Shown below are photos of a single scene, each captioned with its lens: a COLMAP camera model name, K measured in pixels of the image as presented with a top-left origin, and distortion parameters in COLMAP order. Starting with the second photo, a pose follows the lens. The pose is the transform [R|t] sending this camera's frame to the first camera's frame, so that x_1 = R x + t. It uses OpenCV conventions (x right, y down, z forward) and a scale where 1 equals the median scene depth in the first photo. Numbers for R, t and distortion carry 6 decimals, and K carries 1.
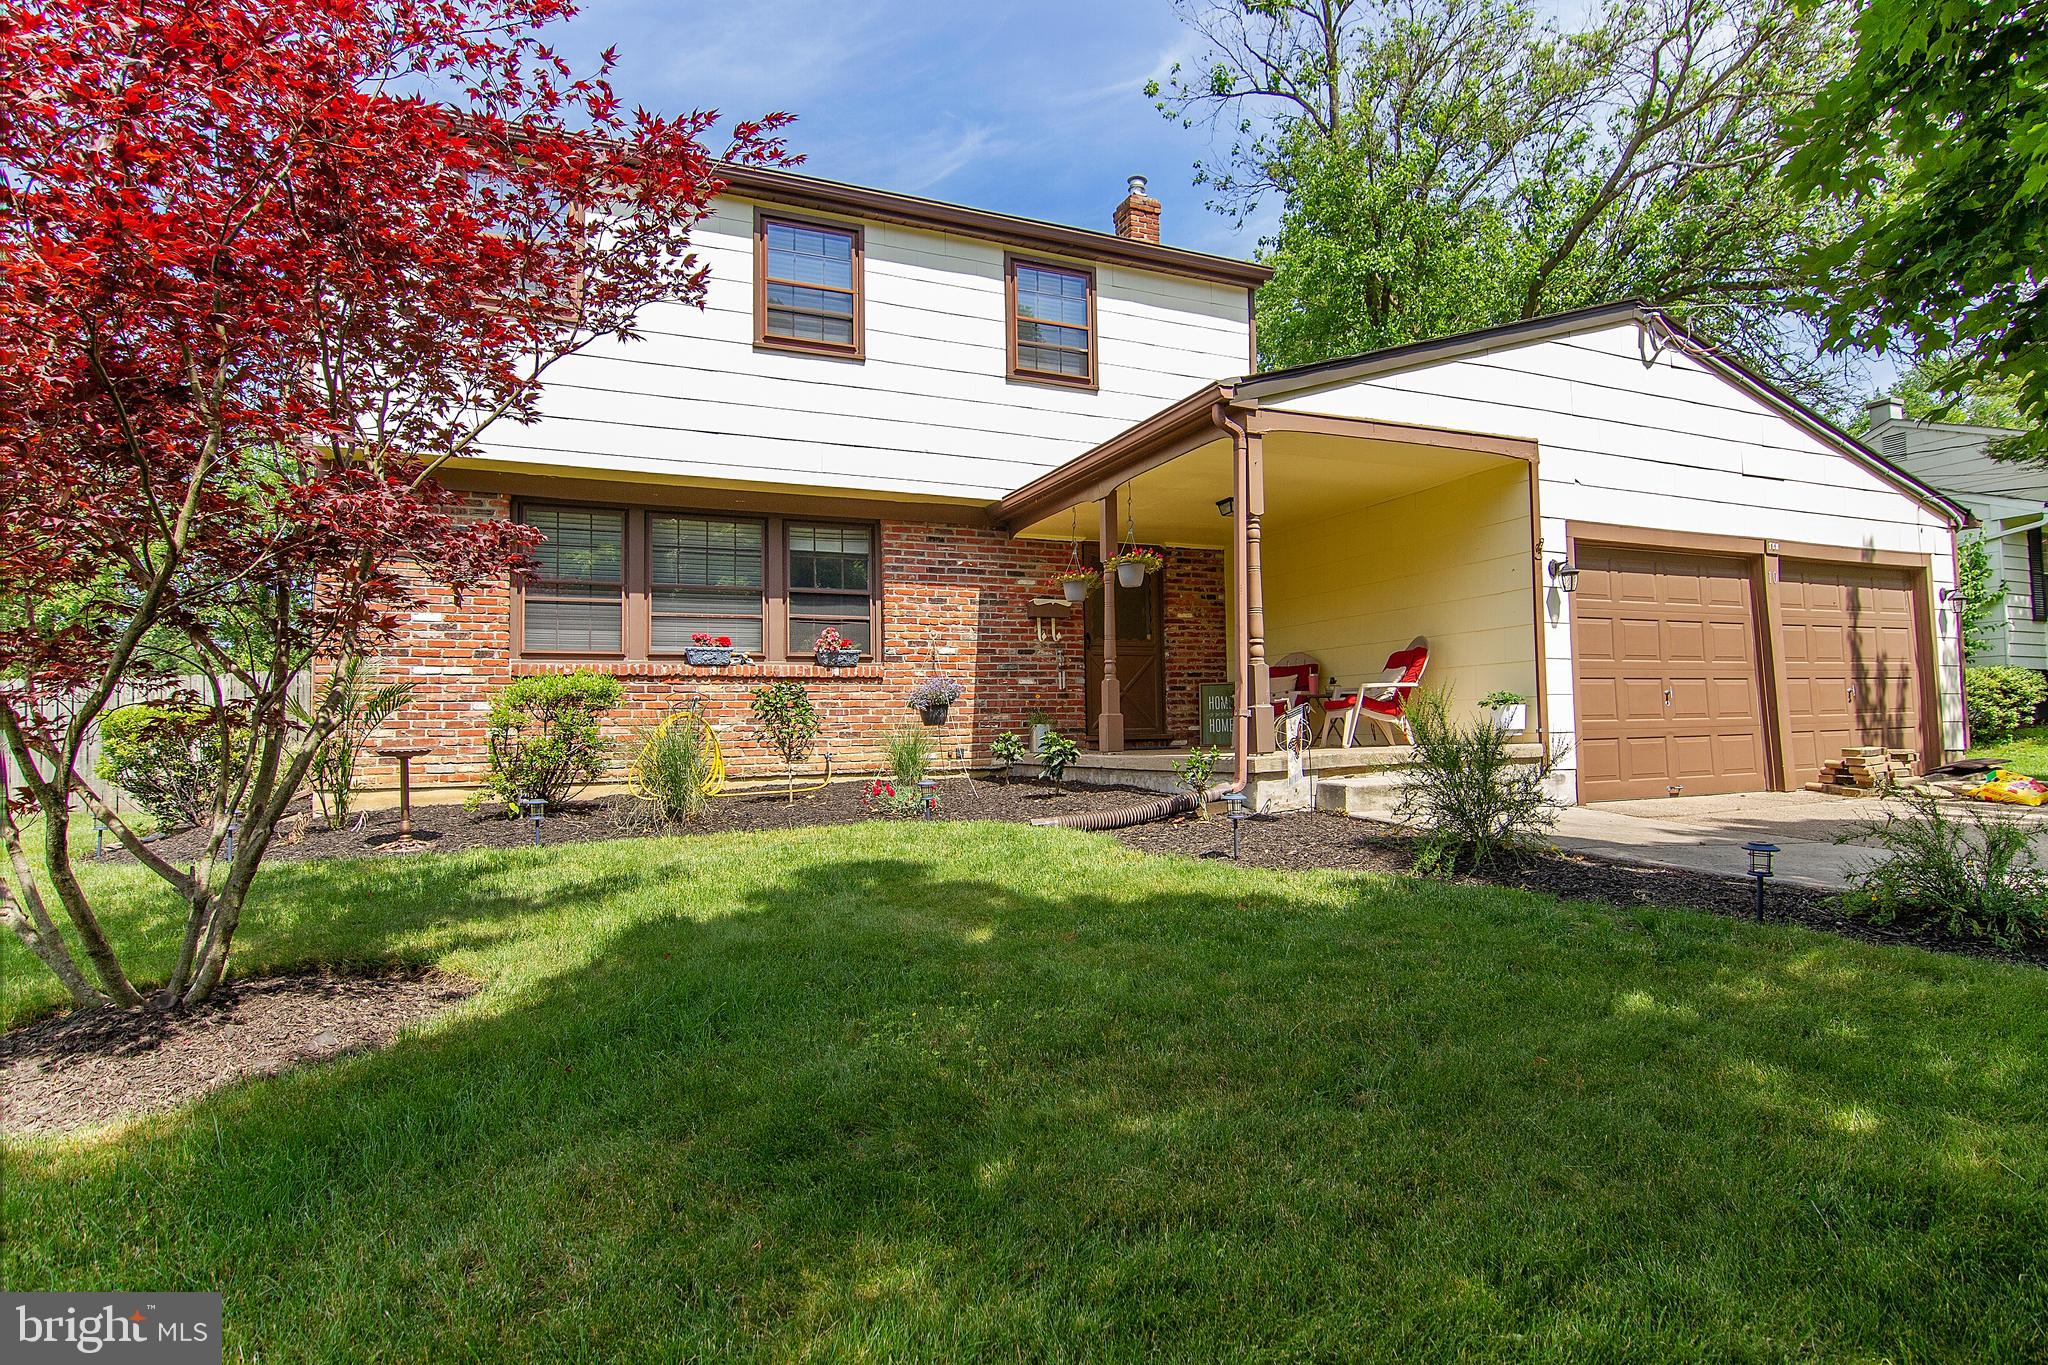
lens RADIAL K [[1052.4, 0, 1021.5], [0, 1052.4, 688.2], [0, 0, 1]] dist [-0.002063, -0.006054]
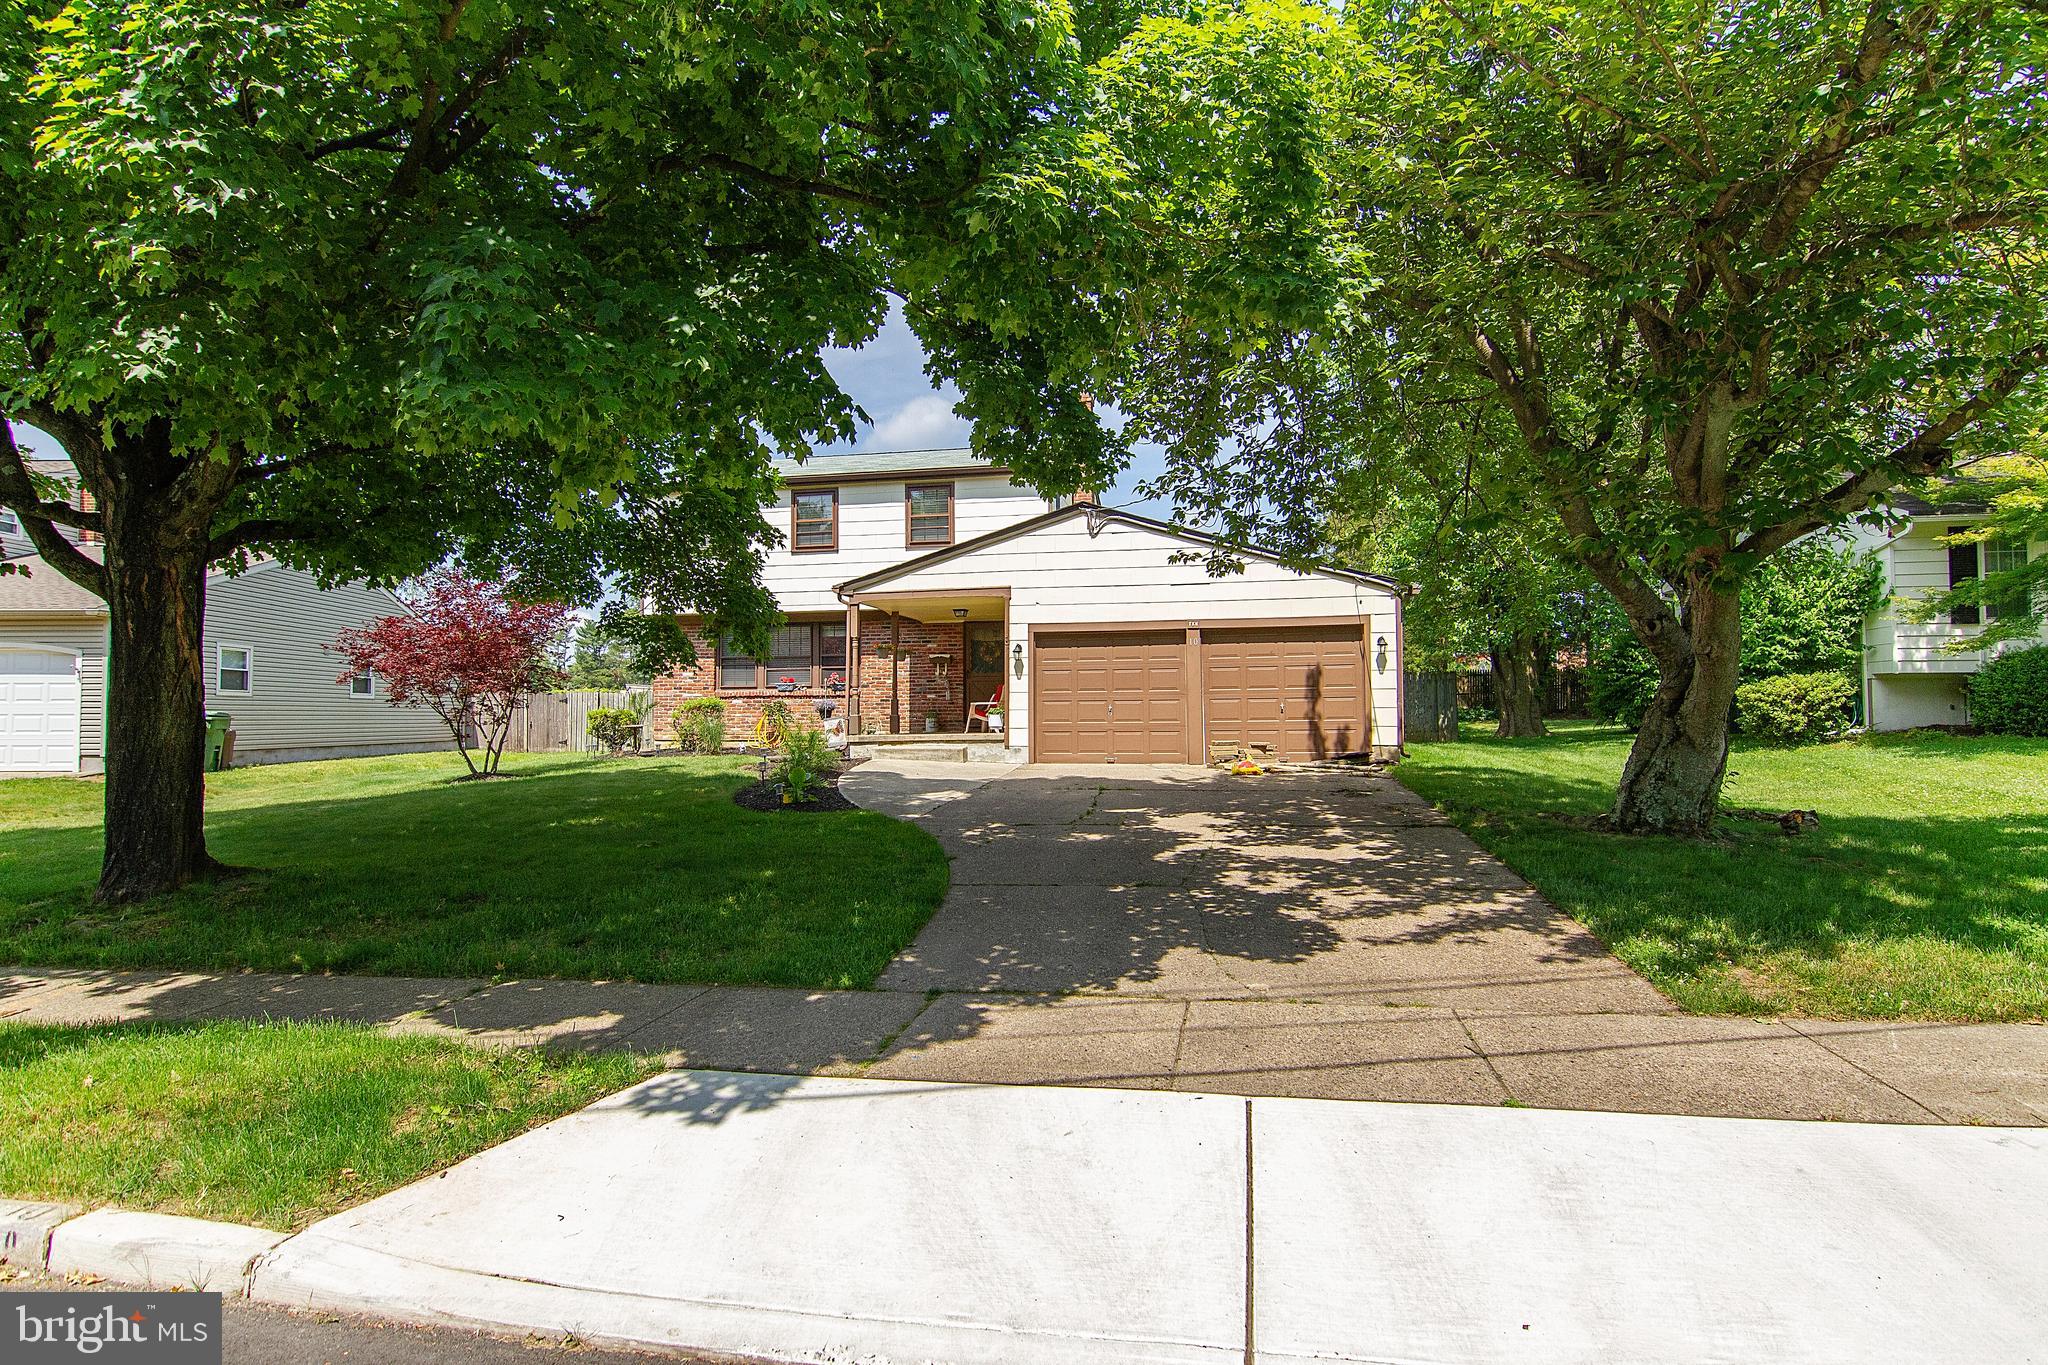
lens RADIAL K [[1052.4, 0, 1030.4], [0, 1052.4, 681.4], [0, 0, 1]] dist [-0.002063, -0.006054]
pose [[0.812212, -0.003136, -0.583353, 1.442067], [0.016529, 0.999708, 0.017639, -0.072484], [0.583128, -0.023969, 0.812027, -0.548062]]
